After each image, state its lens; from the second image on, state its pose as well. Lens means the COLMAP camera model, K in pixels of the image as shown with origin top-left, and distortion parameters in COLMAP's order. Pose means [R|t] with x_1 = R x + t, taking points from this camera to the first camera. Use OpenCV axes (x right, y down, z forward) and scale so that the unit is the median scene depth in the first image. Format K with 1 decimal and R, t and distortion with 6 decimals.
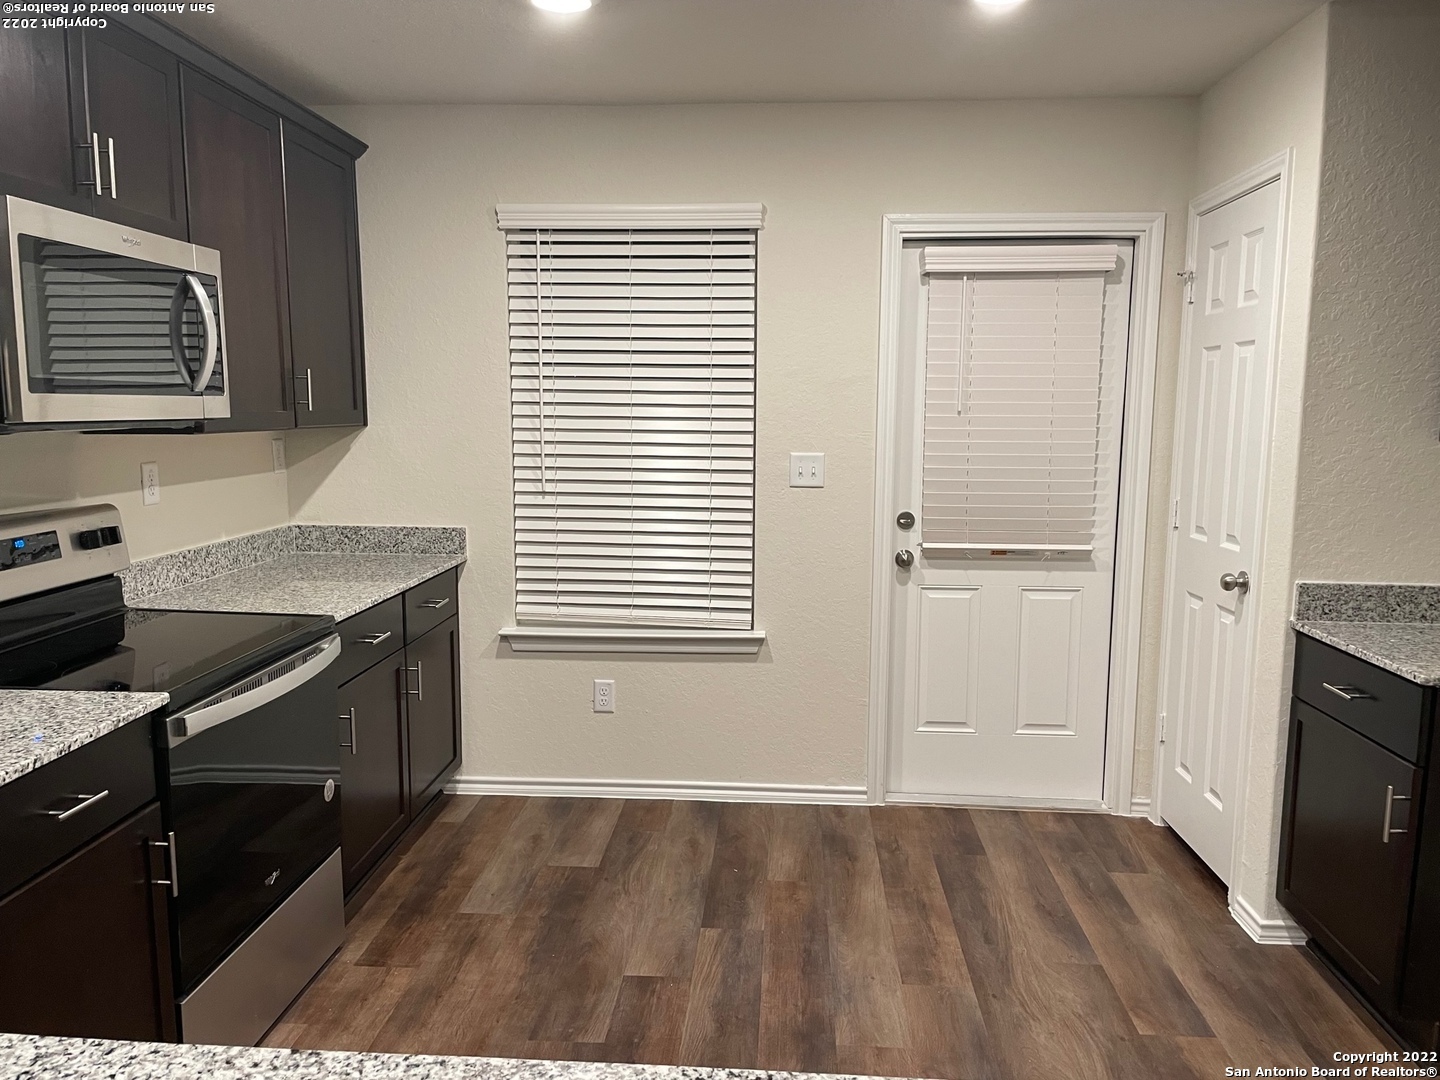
lens RADIAL K [[1077.3, 0, 717.3], [0, 1077.3, 554.2], [0, 0, 1]] dist [0.081034, -0.109780]
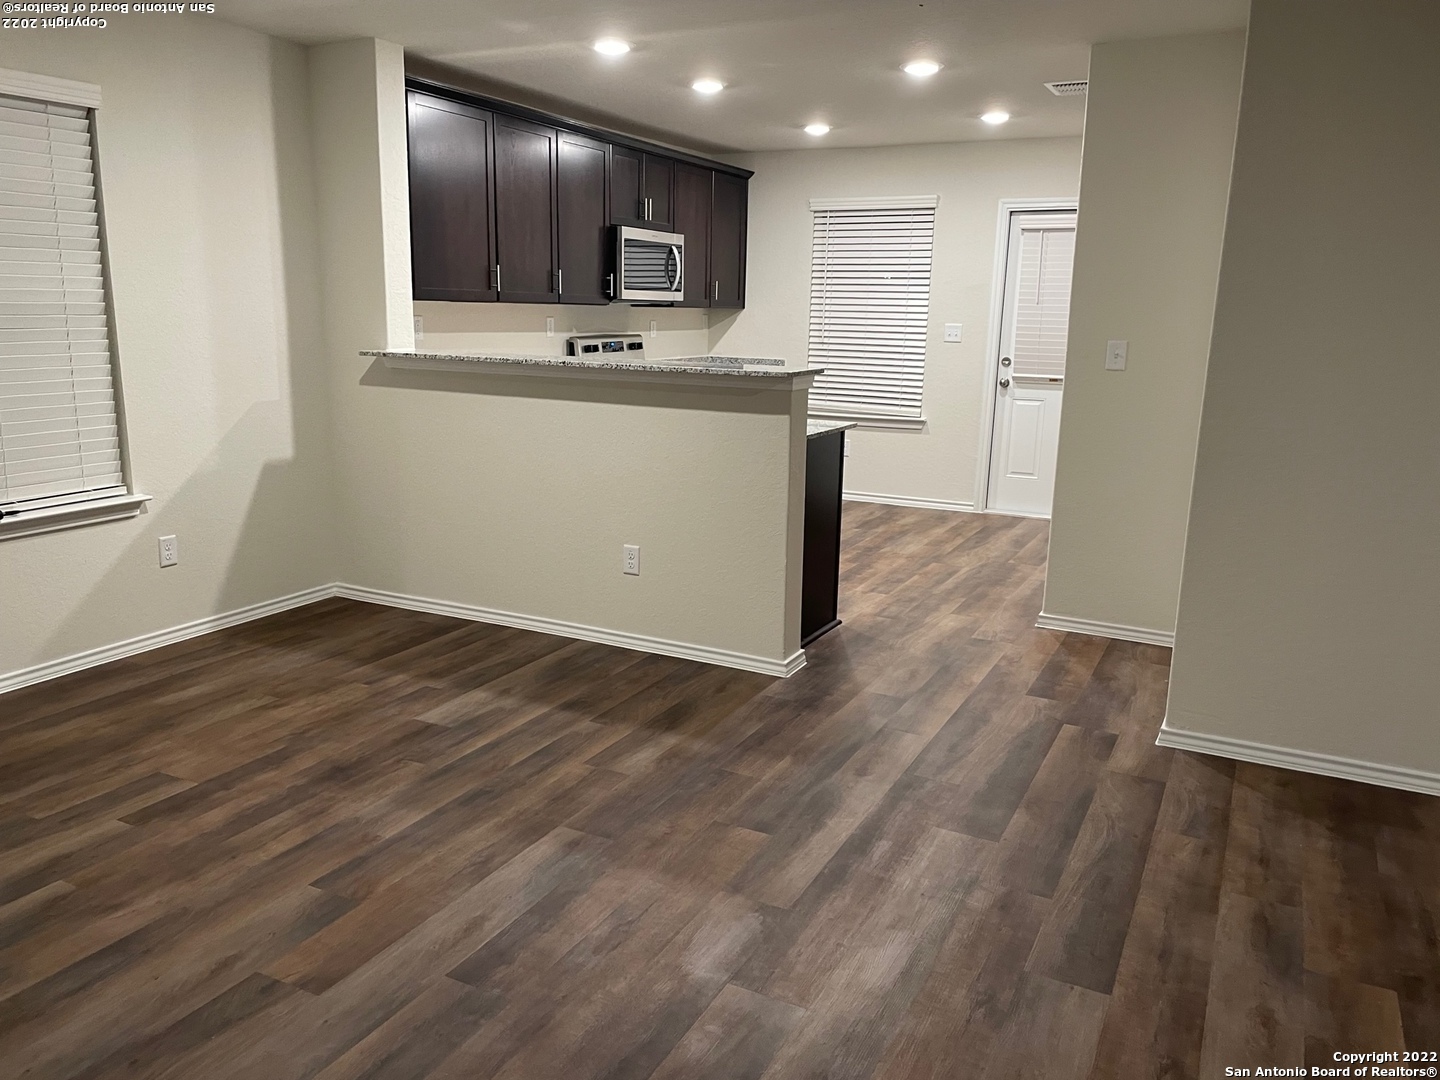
lens RADIAL K [[1077.3, 0, 699.9], [0, 1077.3, 534.3], [0, 0, 1]] dist [0.081034, -0.109780]
pose [[0.913923, 0.095894, -0.394398, 0.539975], [-0.069893, 0.994357, 0.079807, 0.180202], [0.399825, -0.045371, 0.915468, -1.119817]]
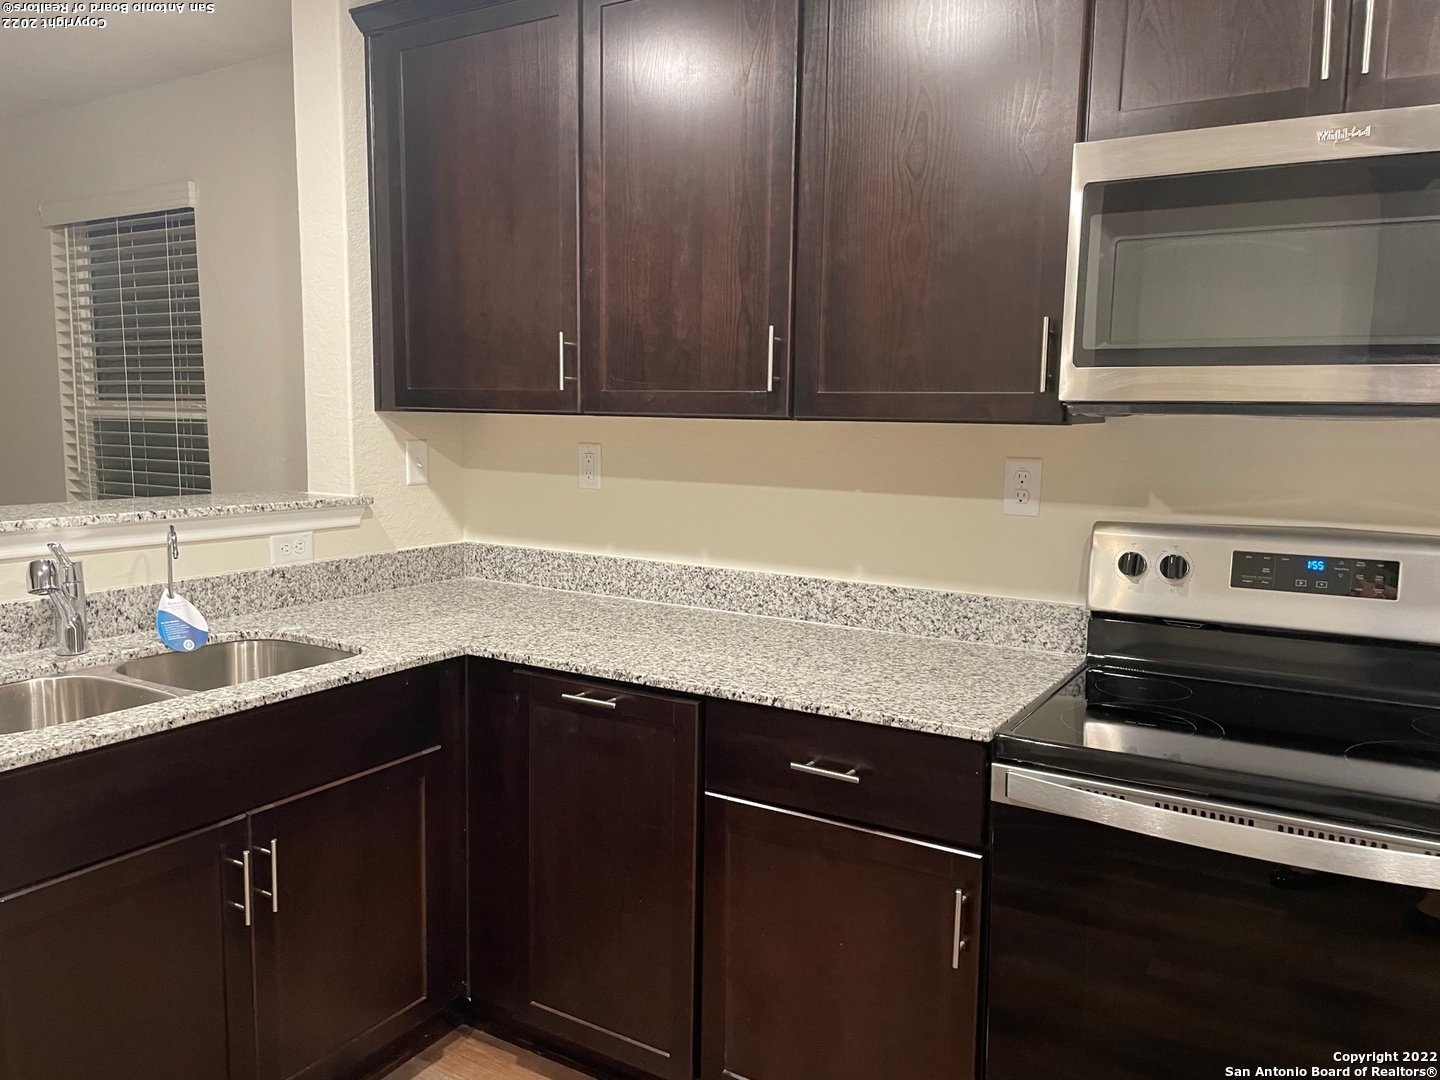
lens RADIAL K [[1077.3, 0, 717.0], [0, 1077.3, 547.2], [0, 0, 1]] dist [0.081034, -0.109780]
pose [[-0.466627, 0.098640, -0.878937, 0.178535], [-0.136505, 0.973822, 0.181759, -0.077787], [0.873857, 0.204793, -0.440947, 0.719210]]
